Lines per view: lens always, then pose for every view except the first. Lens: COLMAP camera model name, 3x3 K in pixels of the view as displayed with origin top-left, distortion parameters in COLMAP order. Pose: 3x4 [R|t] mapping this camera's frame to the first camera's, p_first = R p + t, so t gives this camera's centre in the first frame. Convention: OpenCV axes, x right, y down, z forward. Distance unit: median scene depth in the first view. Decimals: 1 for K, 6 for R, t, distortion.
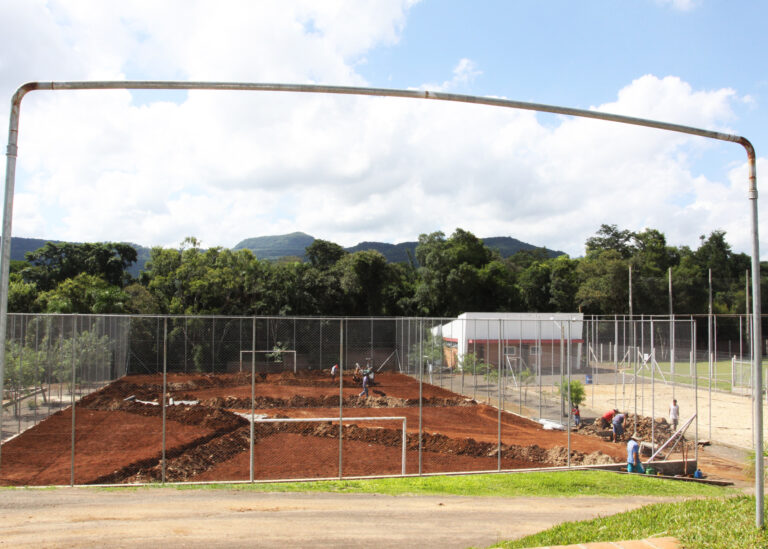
lens RADIAL K [[726.7, 0, 384.0], [0, 726.7, 274.5], [0, 0, 1]] dist [-0.070459, 0.018734]
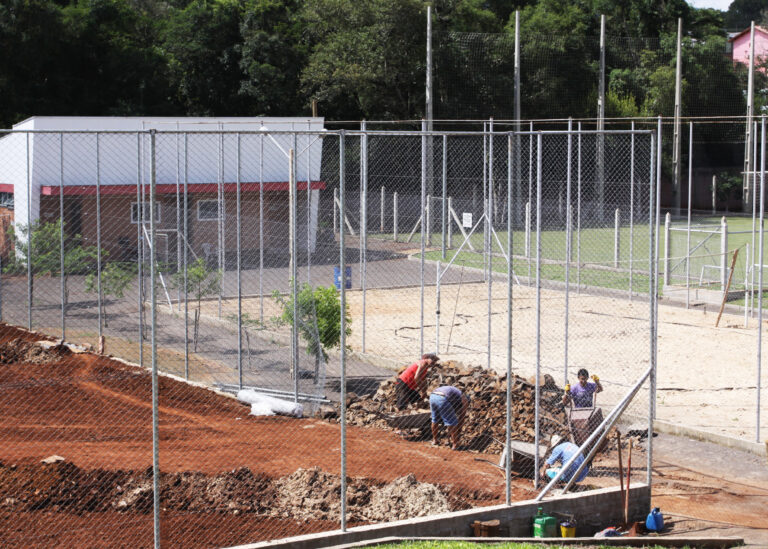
lens RADIAL K [[1641.5, 0, 384.0], [0, 1641.5, 274.5], [0, 0, 1]] dist [-0.000081, 0.171408]
pose [[0.946580, -0.035670, 0.320491, 0.006458], [-0.011095, 0.989672, 0.142919, 0.009110], [-0.322279, -0.138841, 0.936408, 0.116050]]
